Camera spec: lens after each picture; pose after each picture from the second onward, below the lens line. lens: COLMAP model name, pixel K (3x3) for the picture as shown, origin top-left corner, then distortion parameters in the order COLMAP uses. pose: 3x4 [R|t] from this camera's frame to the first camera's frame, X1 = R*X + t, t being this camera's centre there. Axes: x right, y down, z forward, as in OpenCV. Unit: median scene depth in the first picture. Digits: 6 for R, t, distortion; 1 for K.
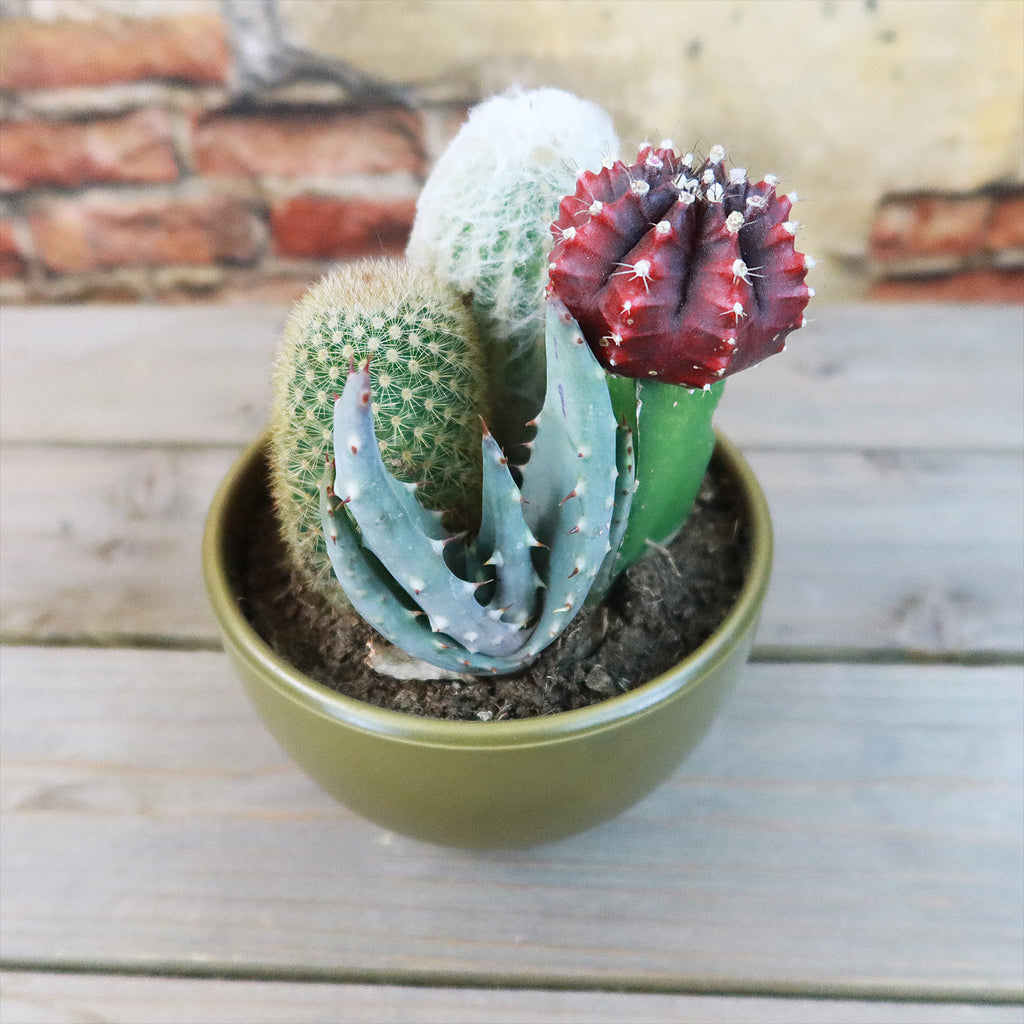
lens RADIAL K [[1033.6, 0, 498.5], [0, 1033.6, 492.5], [0, 0, 1]] dist [-0.017983, 0.000000]
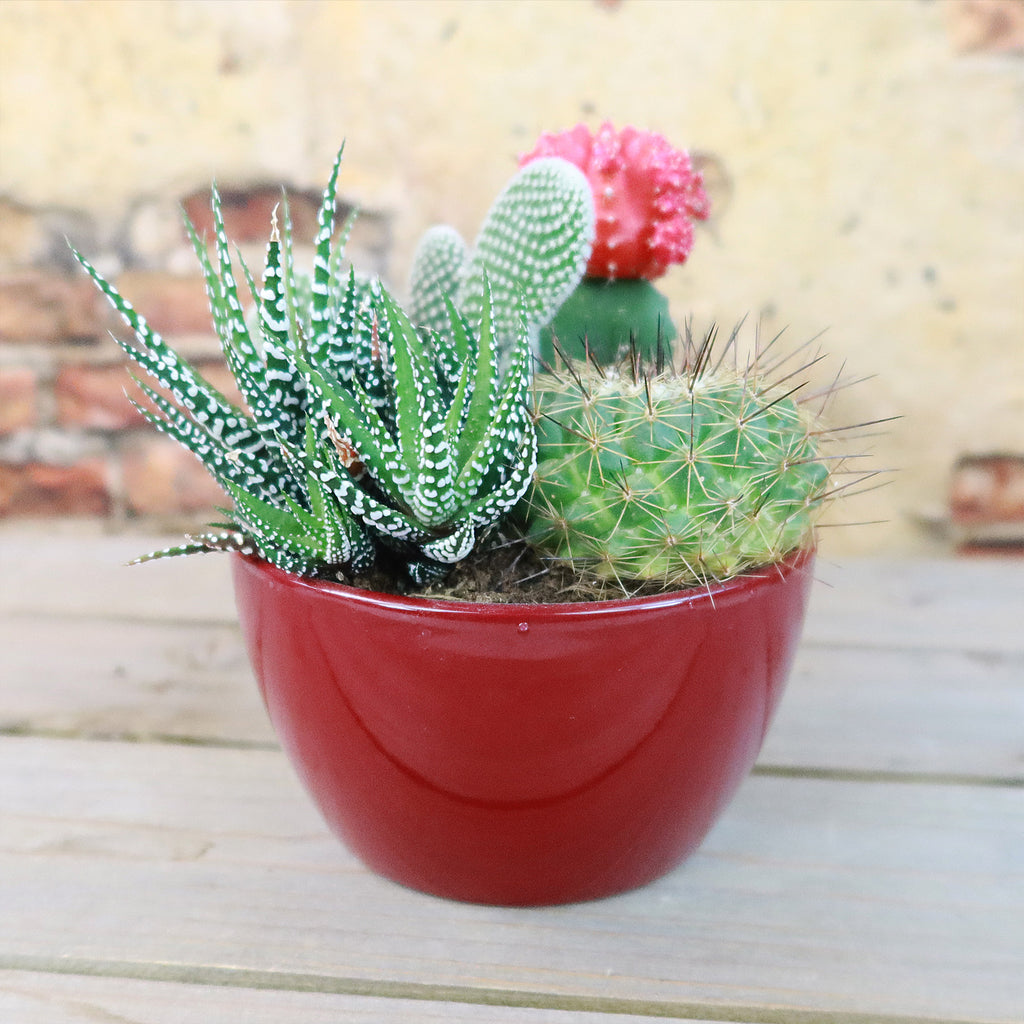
lens RADIAL K [[1114.7, 0, 509.6], [0, 1114.7, 554.0], [0, 0, 1]] dist [-0.018060, 0.000000]
pose [[0.998279, 0.044257, -0.038479, -0.038701], [-0.055981, 0.914666, -0.400315, 0.440061], [0.017479, 0.401780, 0.915569, 0.039552]]
